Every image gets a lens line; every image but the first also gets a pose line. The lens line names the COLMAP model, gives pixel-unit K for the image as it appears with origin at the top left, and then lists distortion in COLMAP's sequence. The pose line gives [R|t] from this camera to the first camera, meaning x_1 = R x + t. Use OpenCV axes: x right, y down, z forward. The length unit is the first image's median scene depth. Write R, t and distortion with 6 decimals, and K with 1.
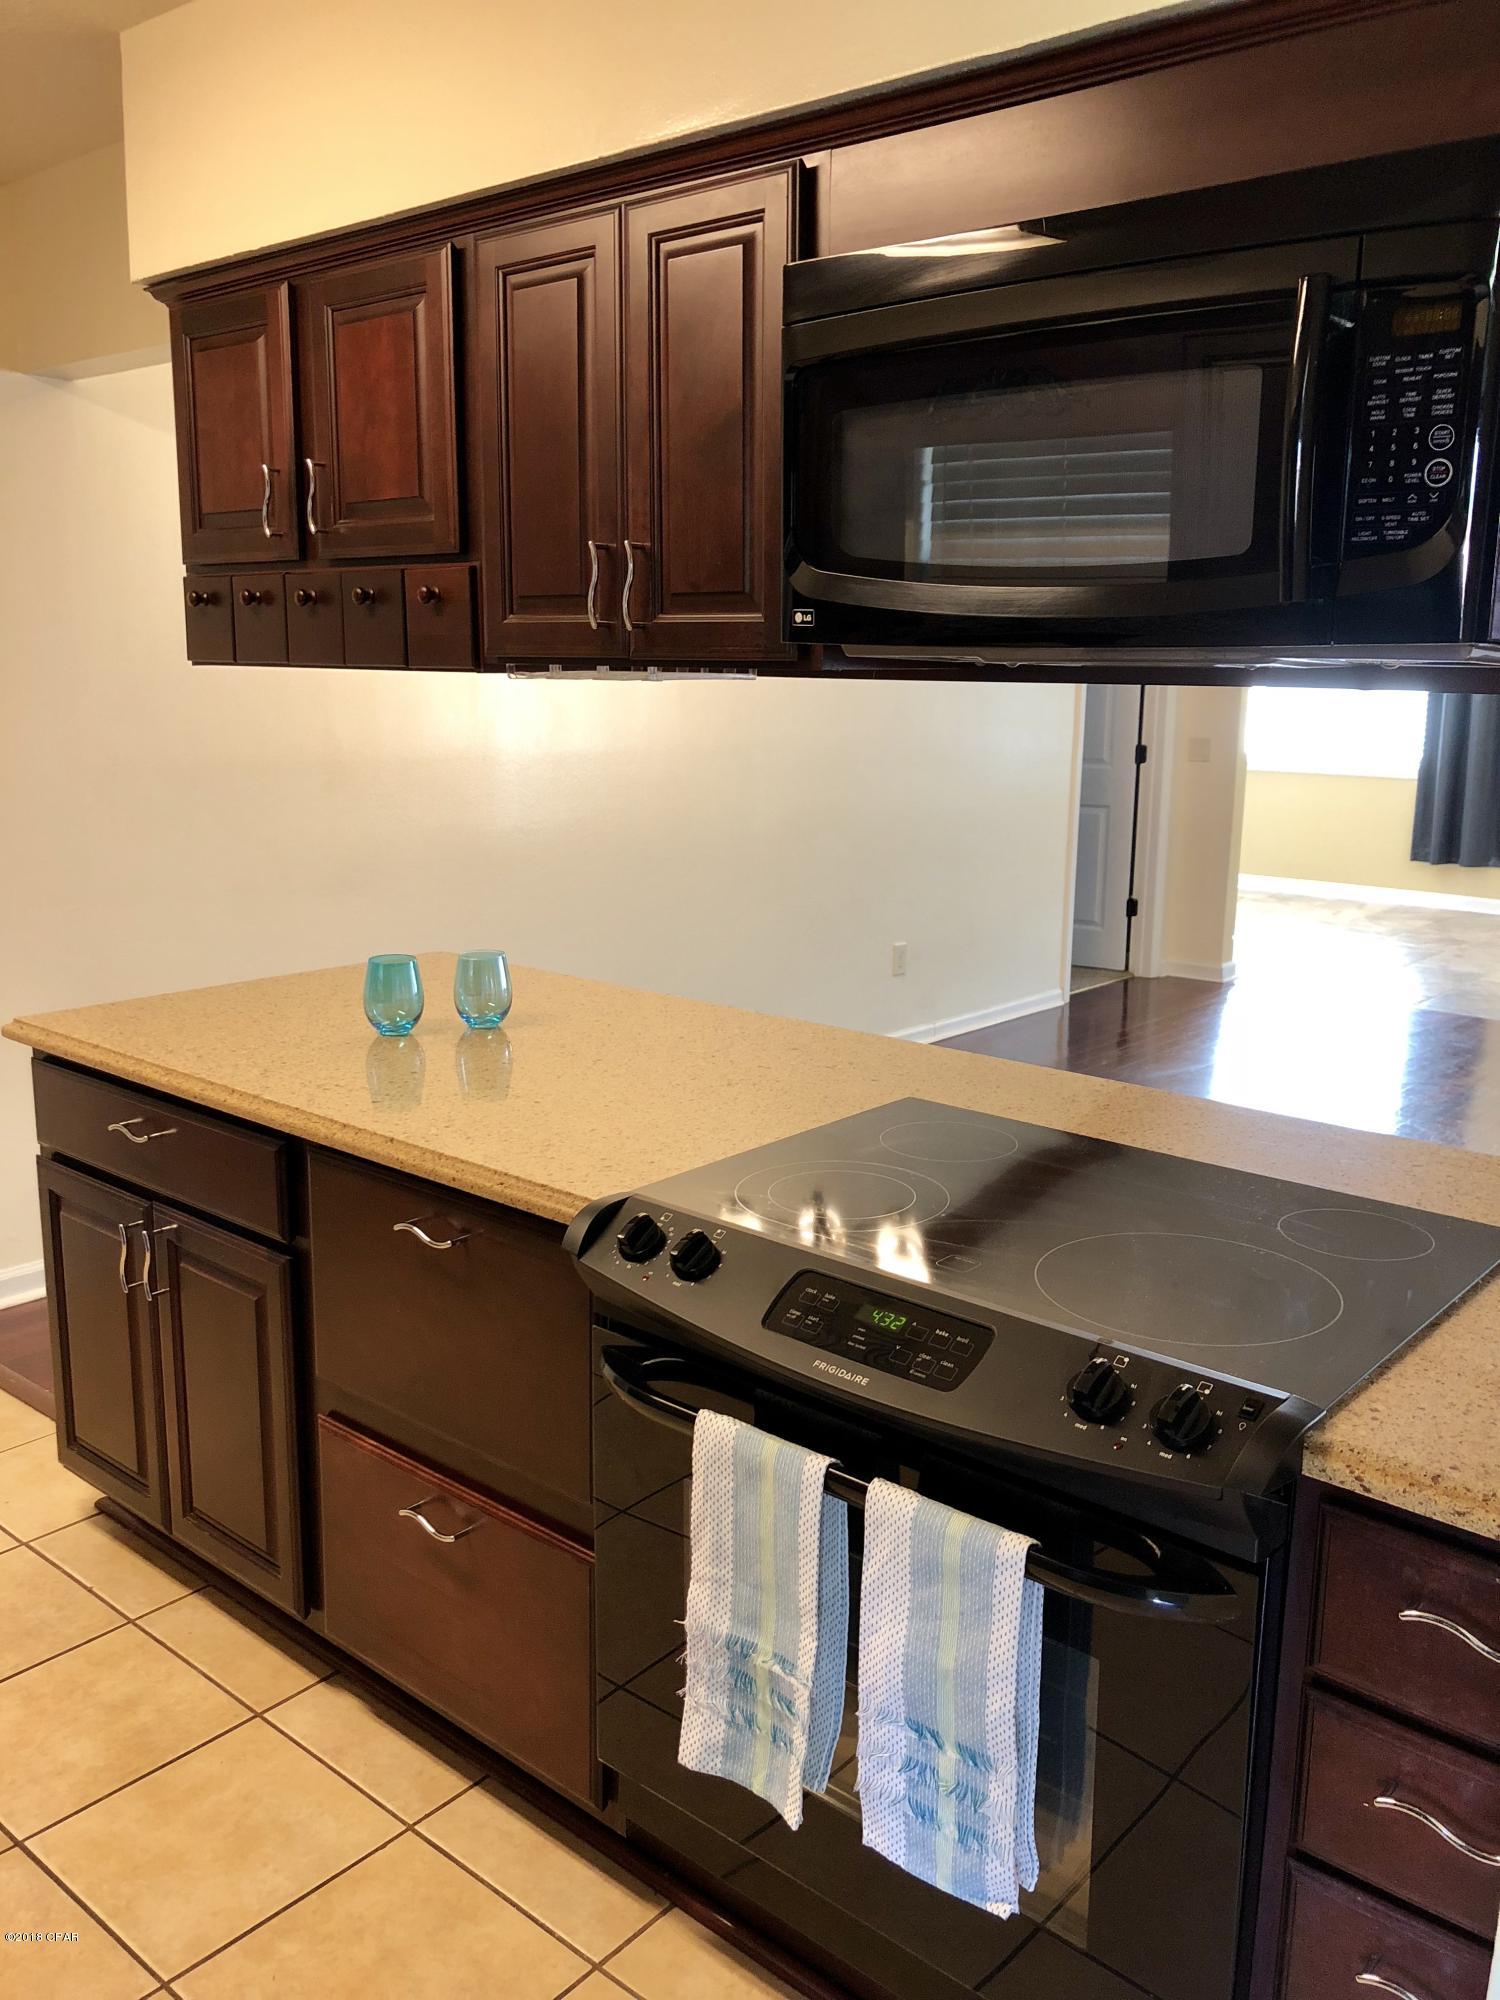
lens RADIAL K [[1637.1, 0, 760.2], [0, 1637.1, 1003.3], [0, 0, 1]] dist [0.023712, -0.023272]
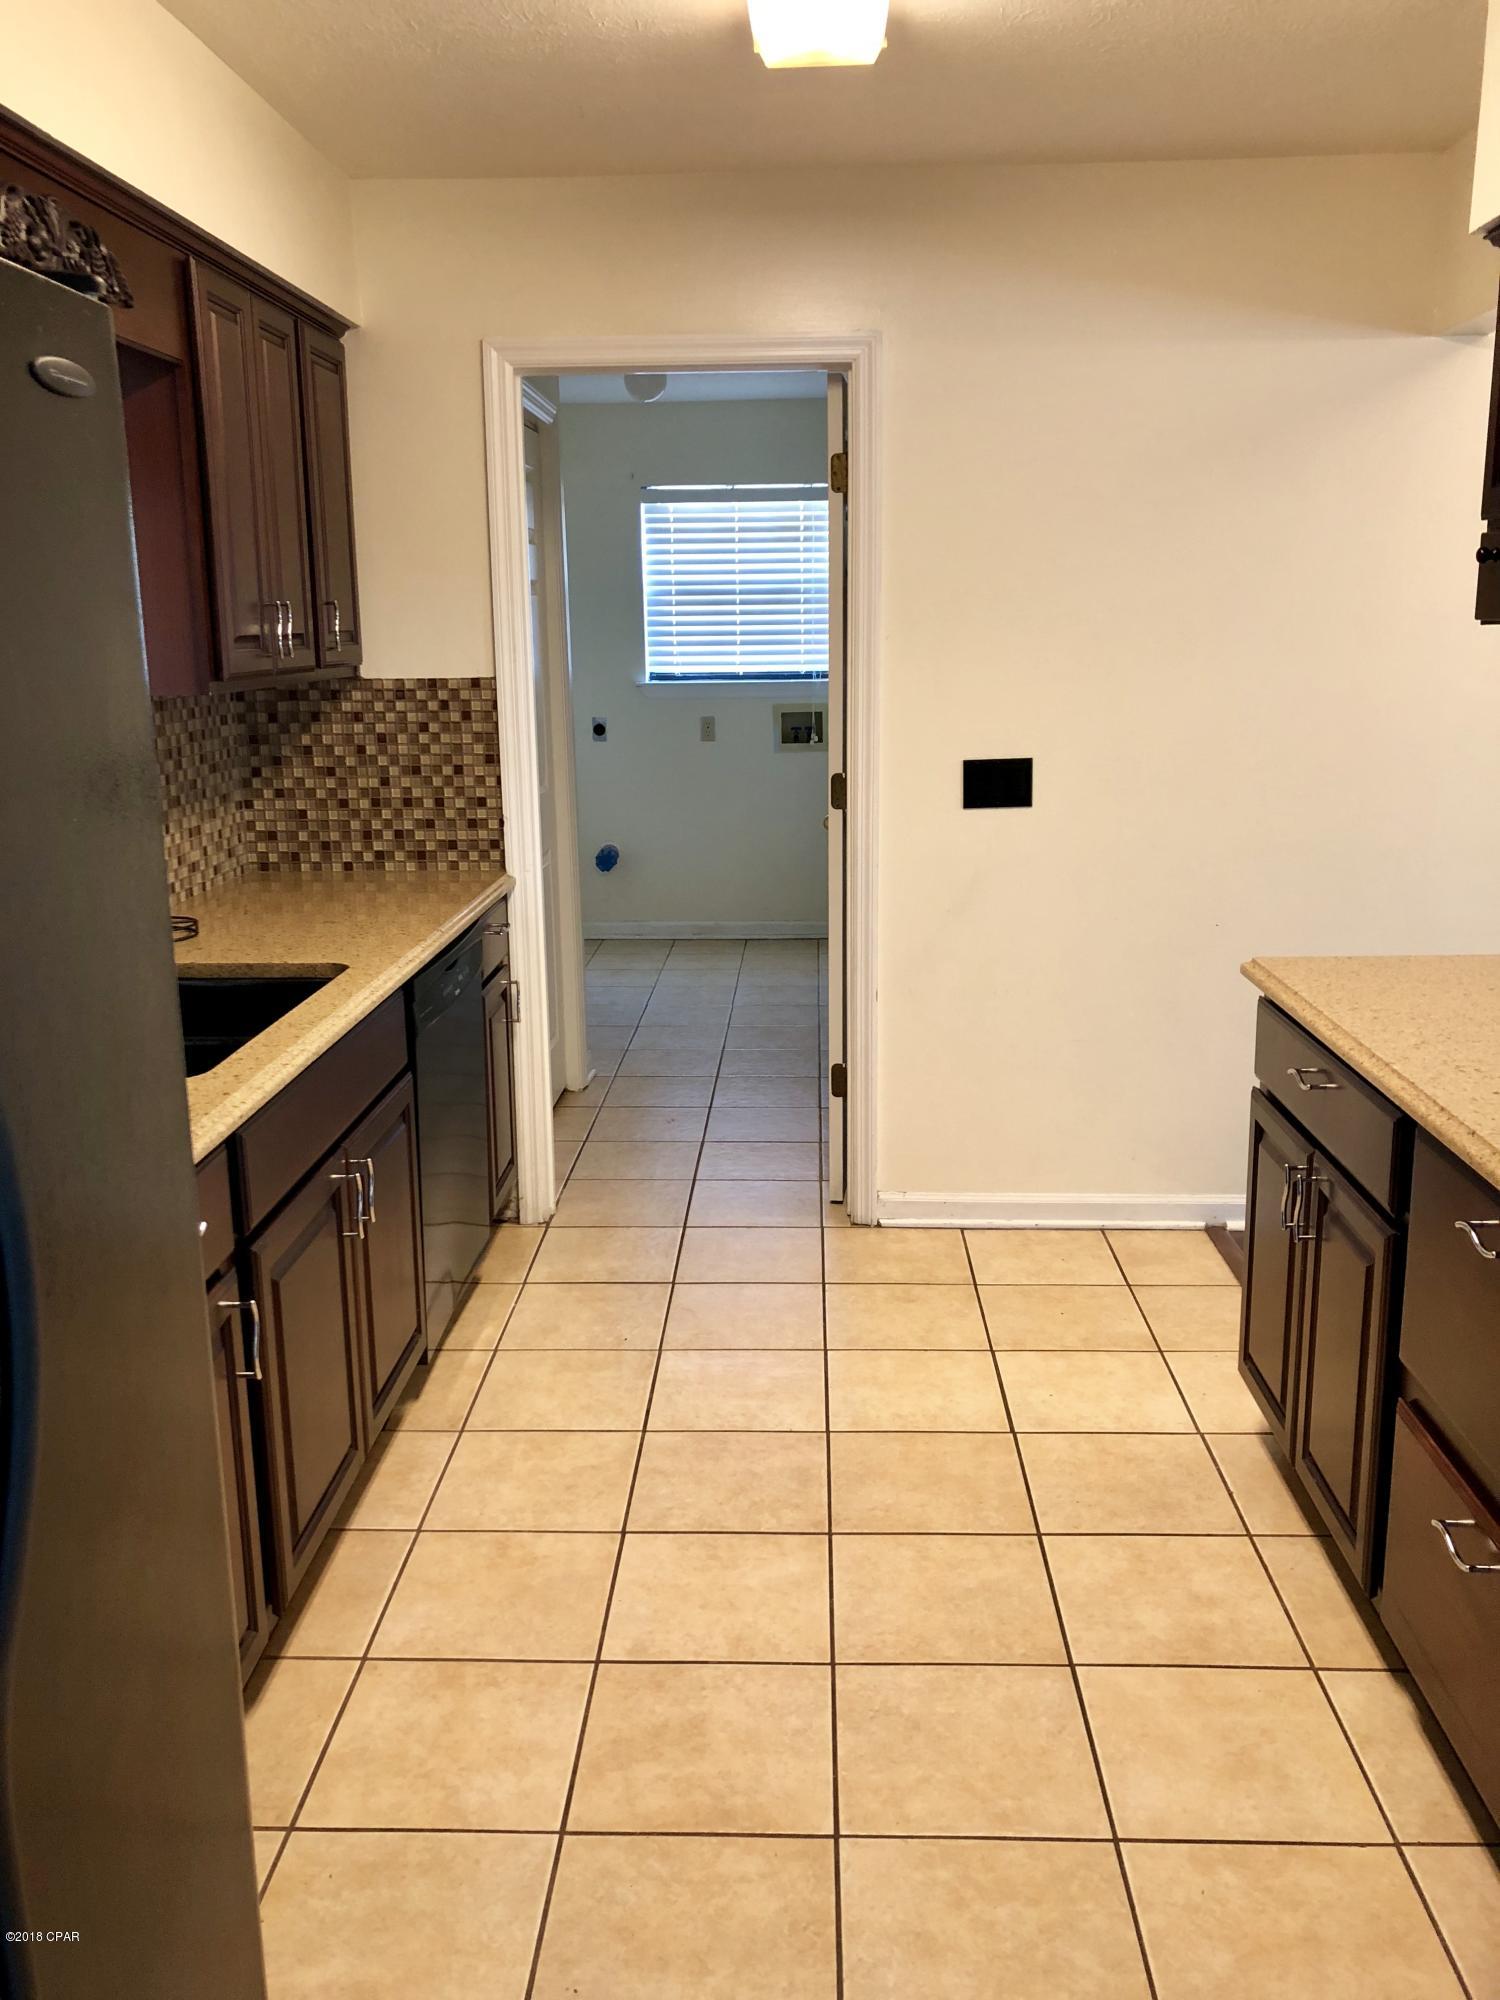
lens RADIAL K [[1637.1, 0, 762.8], [0, 1637.1, 1011.5], [0, 0, 1]] dist [0.023712, -0.023272]
pose [[0.627247, 0.163991, -0.761359, 0.190252], [-0.142435, 0.985247, 0.094870, -0.013911], [0.765685, 0.048937, 0.641352, 0.072581]]
